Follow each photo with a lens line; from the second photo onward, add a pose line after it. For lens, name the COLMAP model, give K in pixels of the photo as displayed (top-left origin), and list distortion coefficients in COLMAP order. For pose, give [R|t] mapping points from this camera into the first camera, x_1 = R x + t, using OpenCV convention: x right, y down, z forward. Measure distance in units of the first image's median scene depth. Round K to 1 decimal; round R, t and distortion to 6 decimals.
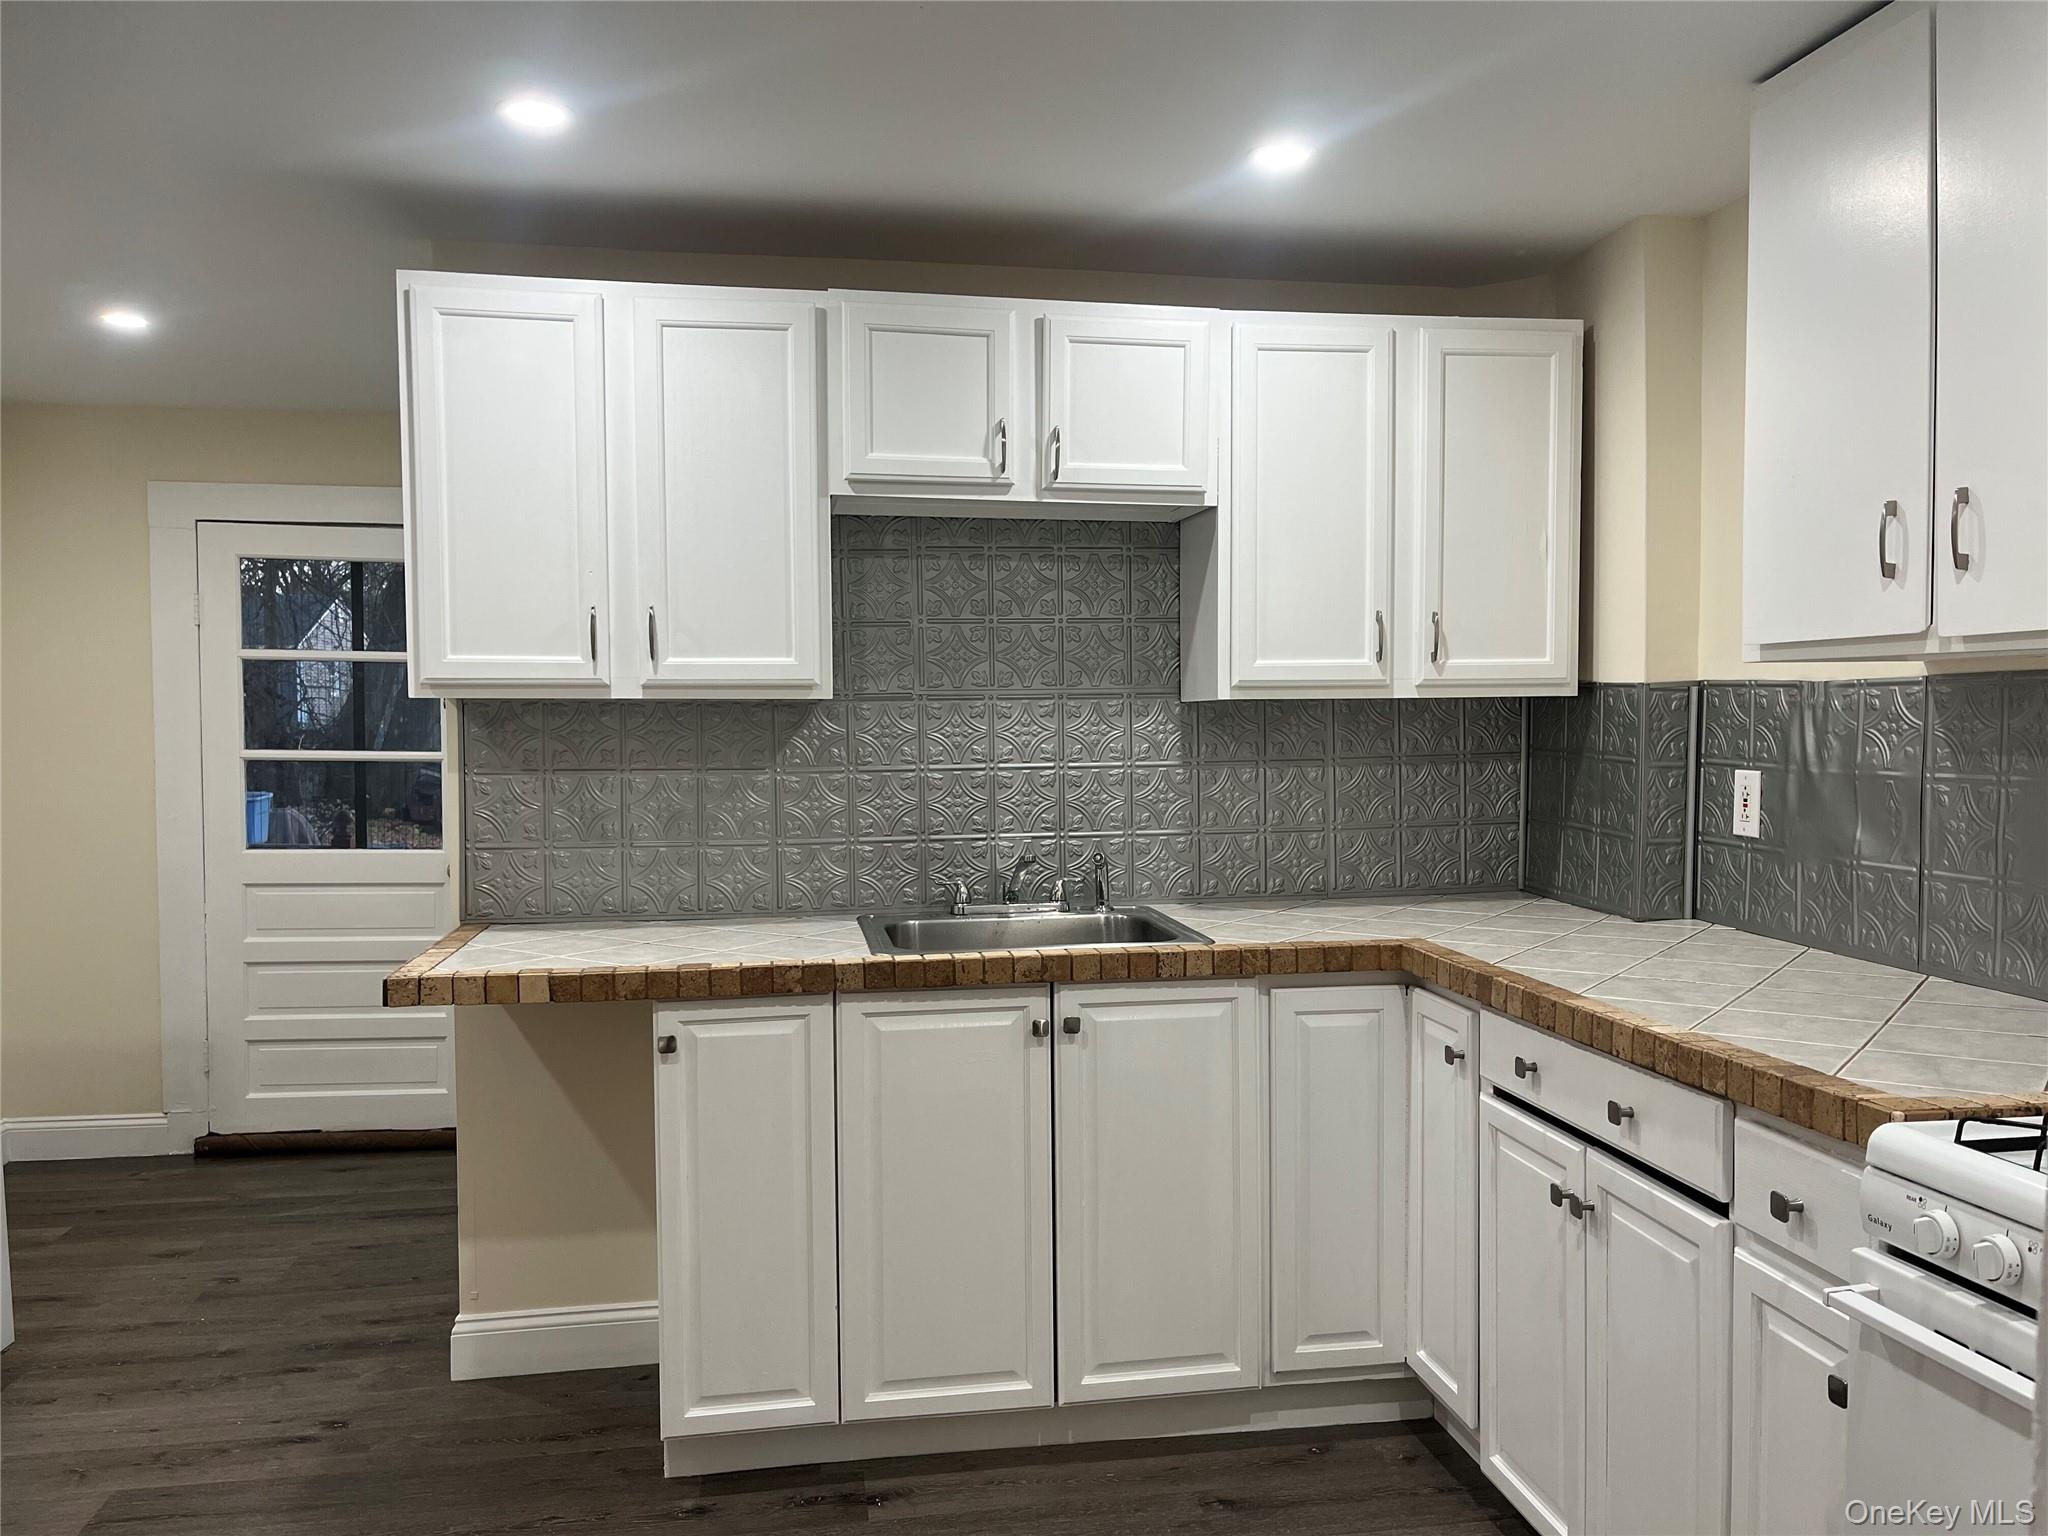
lens RADIAL K [[1565.3, 0, 1019.6], [0, 1565.3, 758.7], [0, 0, 1]] dist [0.026612, -0.010073]
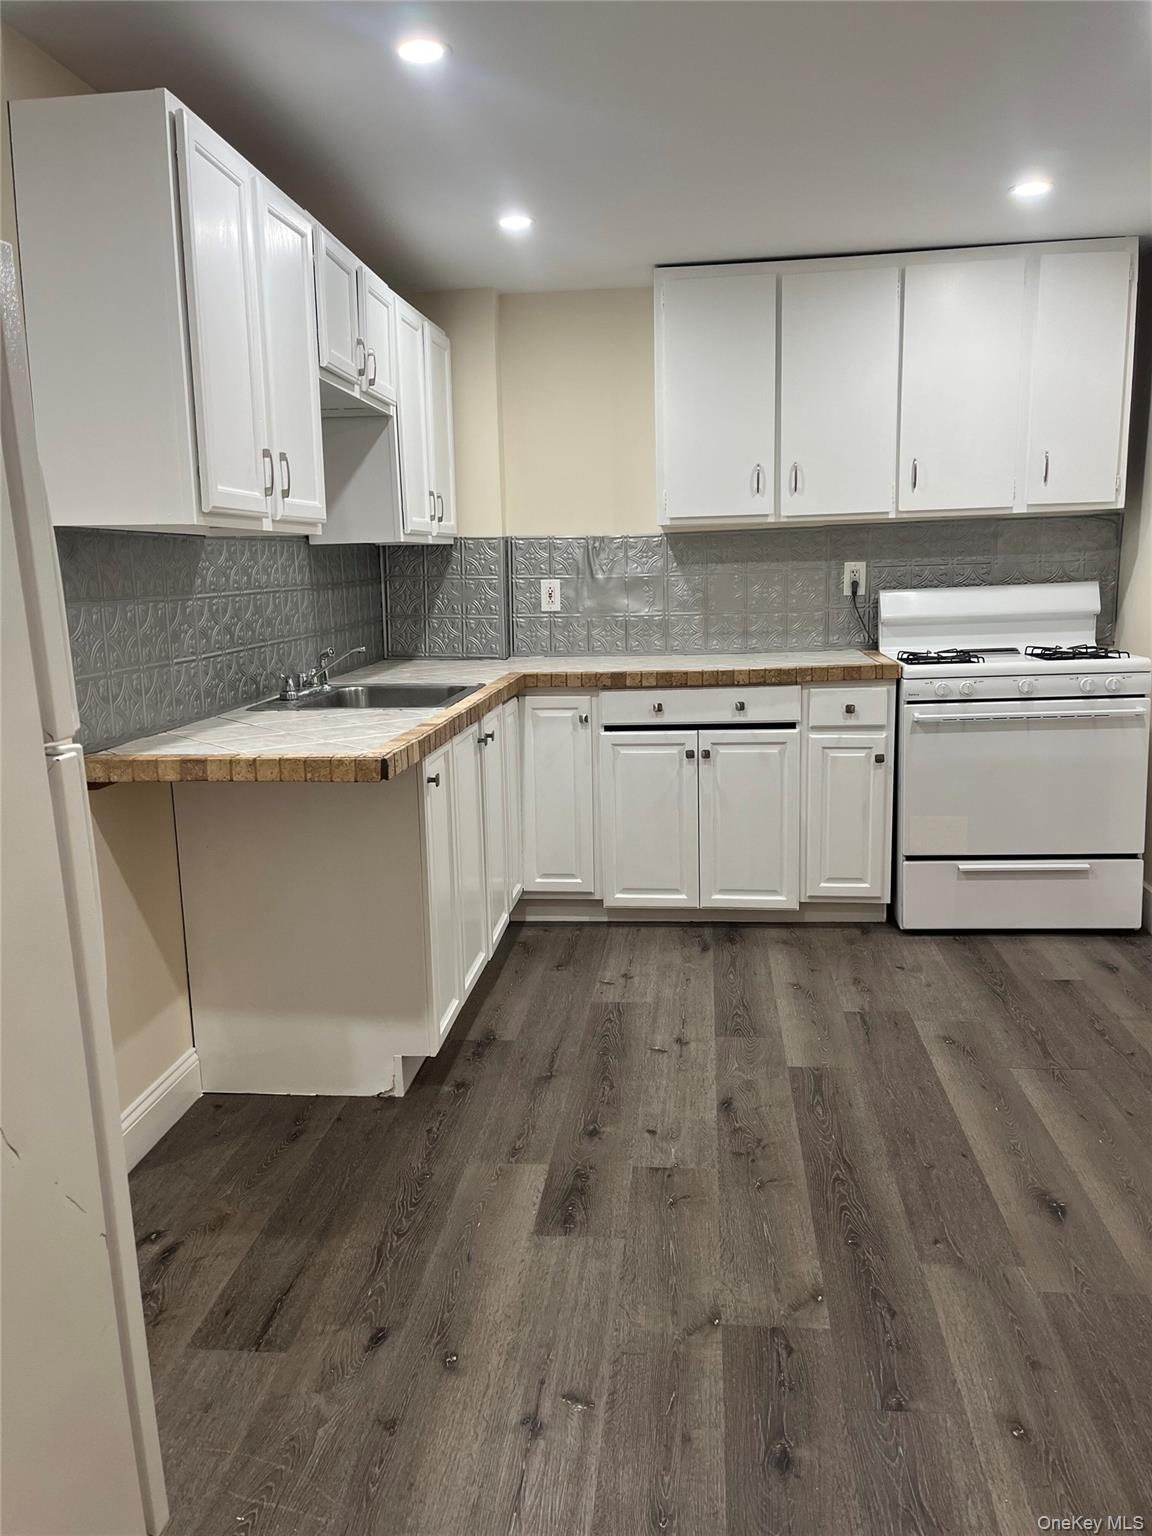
lens RADIAL K [[1173.9, 0, 566.0], [0, 1173.9, 773.2], [0, 0, 1]] dist [0.026612, -0.010073]
pose [[0.275993, -0.167527, 0.946447, -1.157350], [0.051457, 0.985856, 0.159497, 0.014338], [-0.959781, 0.004682, 0.280710, 0.580597]]
